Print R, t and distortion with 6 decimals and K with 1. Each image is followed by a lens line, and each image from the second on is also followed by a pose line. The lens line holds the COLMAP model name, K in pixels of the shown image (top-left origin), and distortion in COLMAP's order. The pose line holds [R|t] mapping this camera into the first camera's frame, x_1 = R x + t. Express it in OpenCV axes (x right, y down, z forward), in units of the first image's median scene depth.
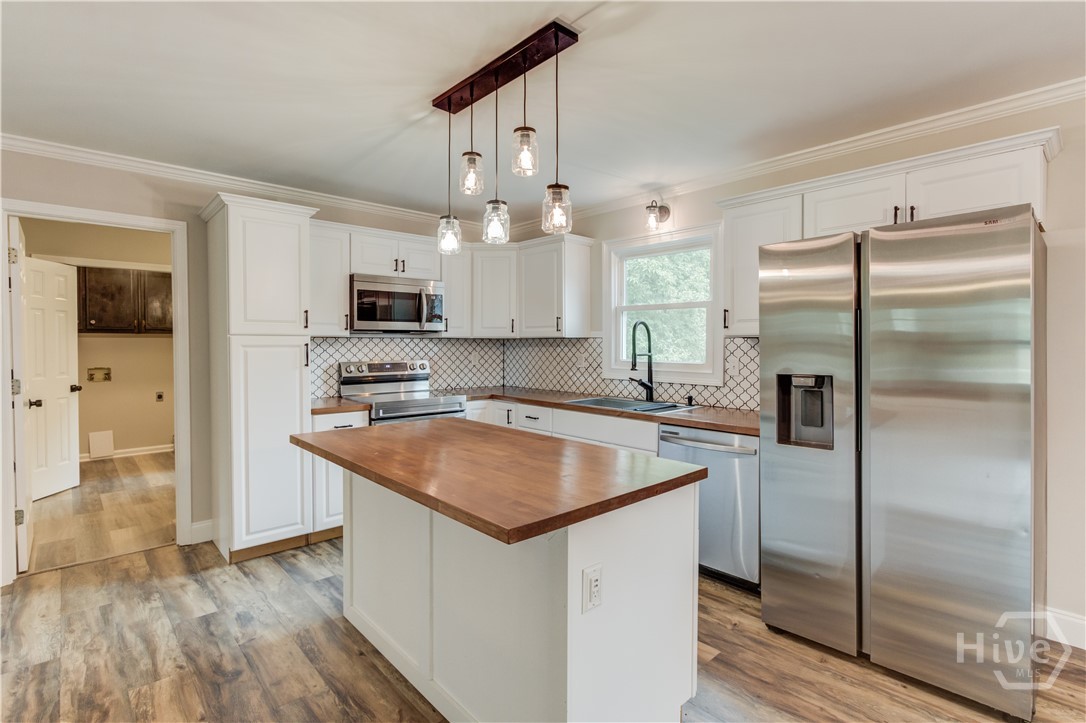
lens RADIAL K [[518.4, 0, 543.1], [0, 518.4, 357.3], [0, 0, 1]] dist [-0.003231, 0.000830]
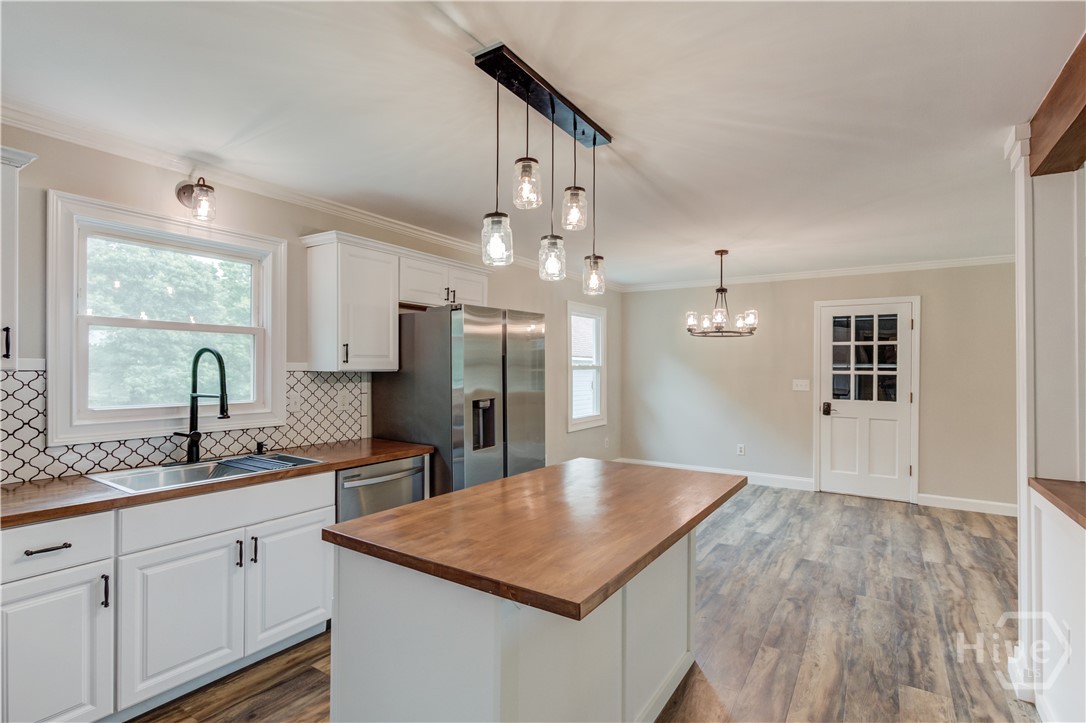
lens RADIAL K [[515.2, 0, 534.9], [0, 515.2, 366.6], [0, 0, 1]] dist [0.003640, 0.000464]
pose [[-0.222542, -0.000393, 0.974923, -0.568382], [0.021346, 0.999758, 0.005276, -0.037513], [-0.974689, 0.021985, -0.222480, 0.706094]]
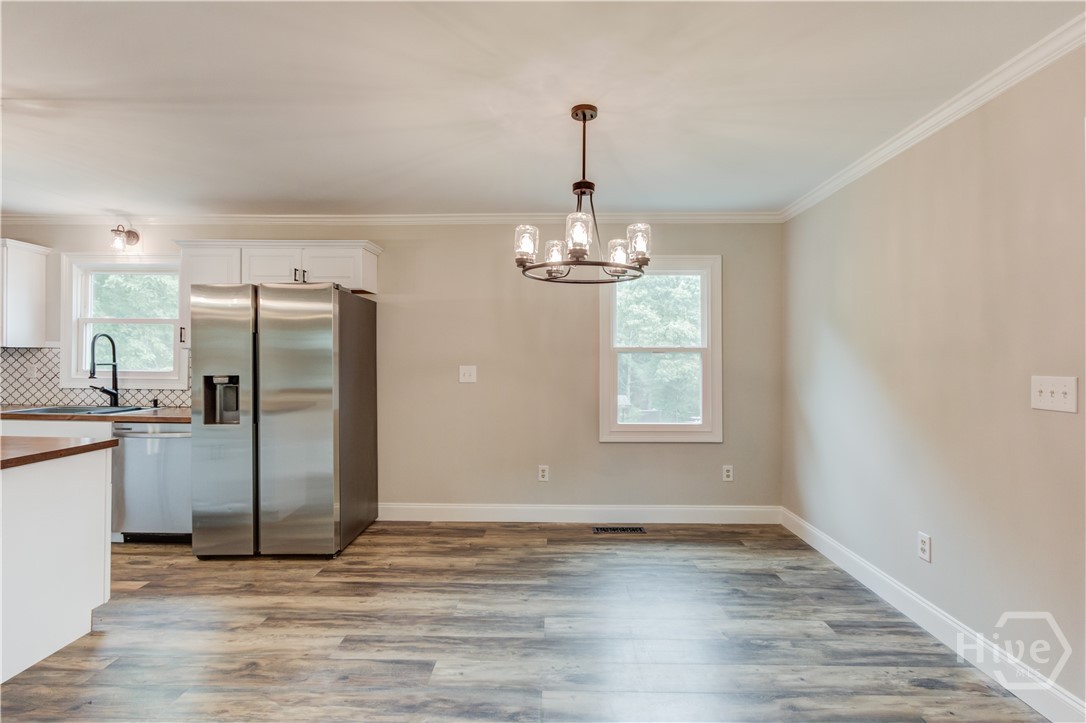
lens RADIAL K [[497.1, 0, 521.4], [0, 497.1, 357.6], [0, 0, 1]] dist [0.001477, 0.000106]
pose [[0.694967, 0.005133, 0.719023, 0.046509], [0.012121, 0.999749, -0.018853, 0.011311], [-0.718939, 0.021817, 0.694730, -0.356211]]
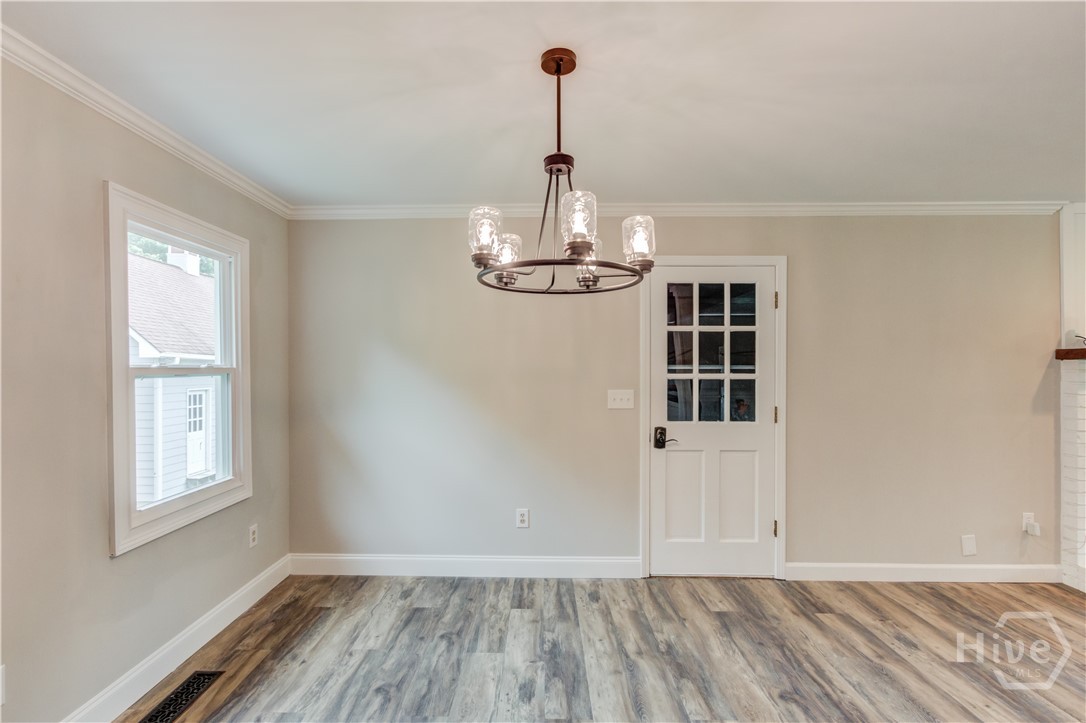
lens RADIAL K [[511.3, 0, 538.1], [0, 511.3, 379.3], [0, 0, 1]] dist [-0.002931, 0.000060]
pose [[-0.725850, -0.008339, 0.687803, 0.231913], [0.019736, 0.999262, 0.032942, -0.024022], [-0.687570, 0.037485, -0.725150, 0.340266]]
